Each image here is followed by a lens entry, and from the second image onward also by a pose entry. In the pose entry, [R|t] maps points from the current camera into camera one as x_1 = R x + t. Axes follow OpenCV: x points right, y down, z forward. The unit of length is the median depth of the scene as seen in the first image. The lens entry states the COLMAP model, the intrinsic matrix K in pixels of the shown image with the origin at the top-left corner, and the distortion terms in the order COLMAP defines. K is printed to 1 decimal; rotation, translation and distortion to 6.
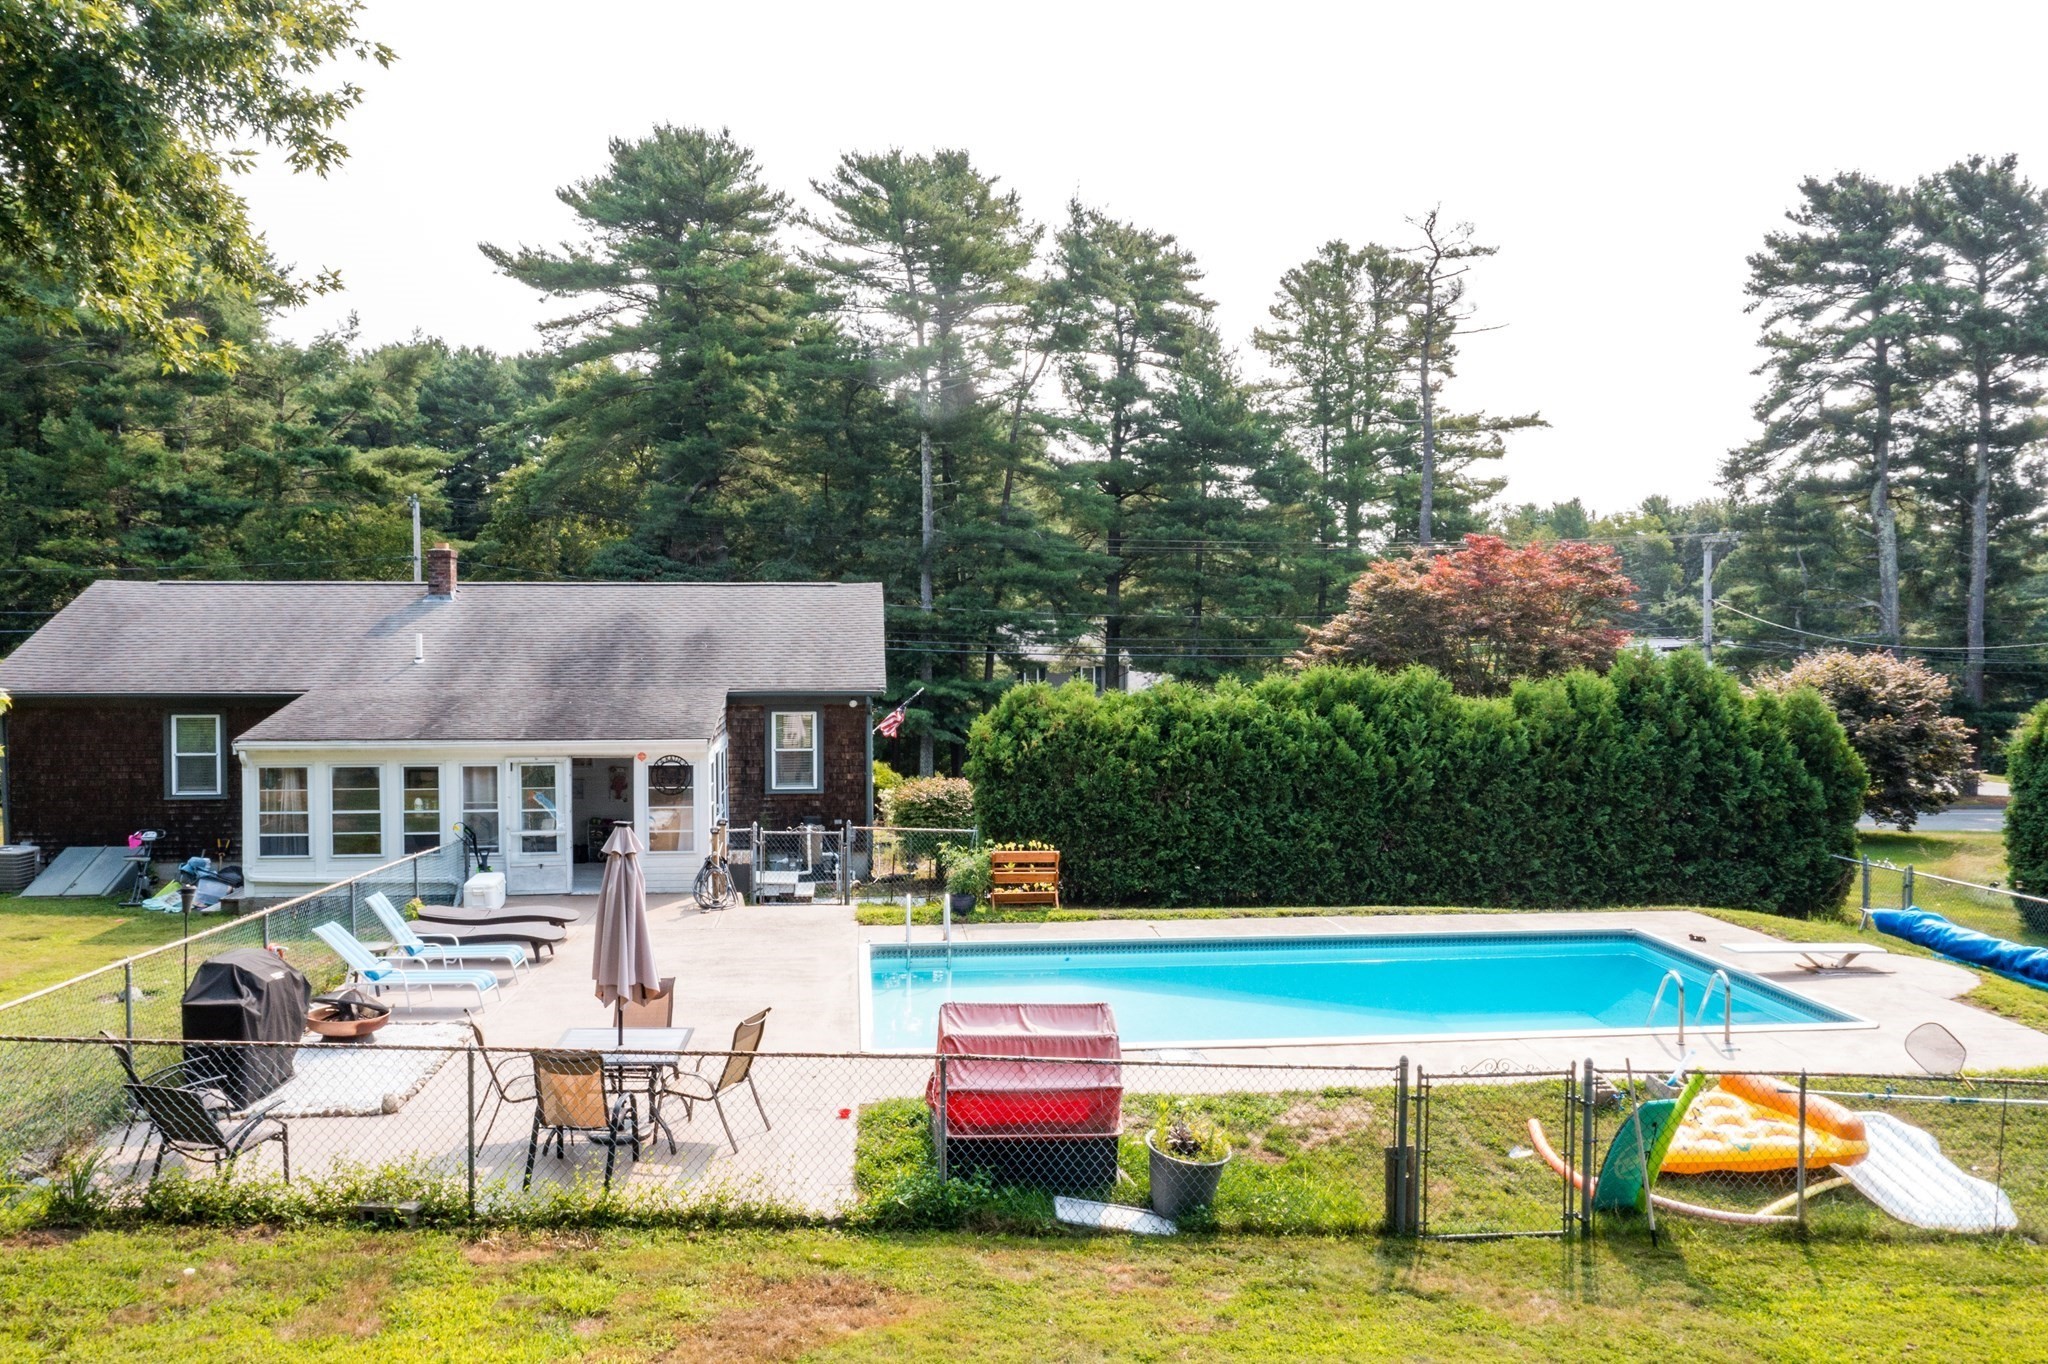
lens RADIAL K [[1625.3, 0, 1024.0], [0, 1625.3, 682.0], [0, 0, 1]] dist [-0.008635, 0.006403]
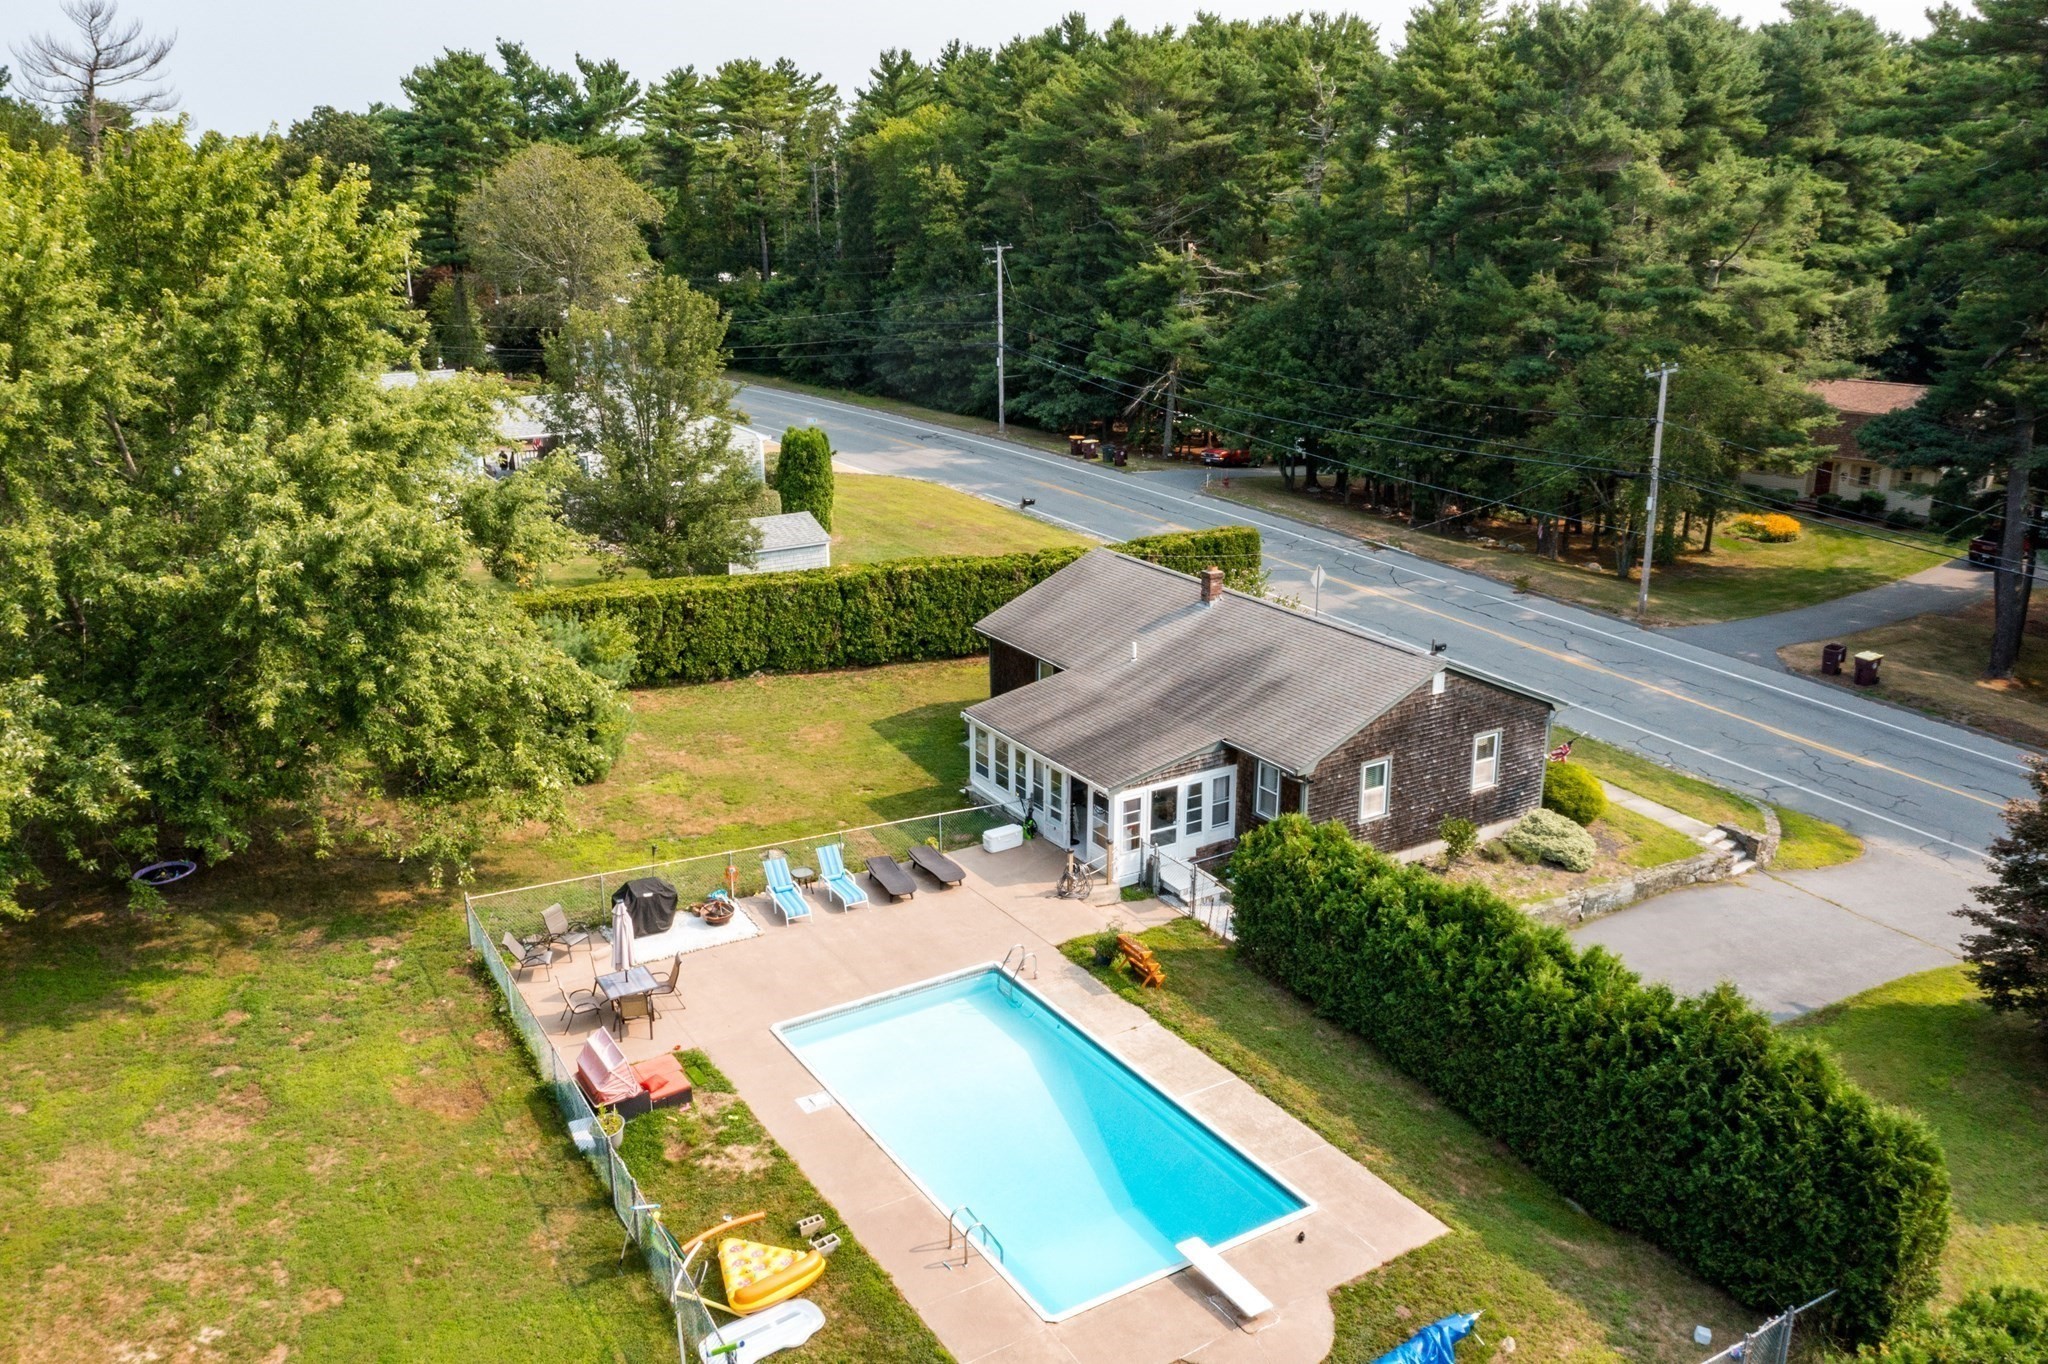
lens RADIAL K [[1625.3, 0, 1024.0], [0, 1625.3, 682.0], [0, 0, 1]] dist [-0.008635, 0.006403]
pose [[0.427767, 0.271047, -0.862293, 1.019859], [-0.028571, 0.957559, 0.286819, -0.476127], [0.903438, -0.098055, 0.417356, 0.271365]]
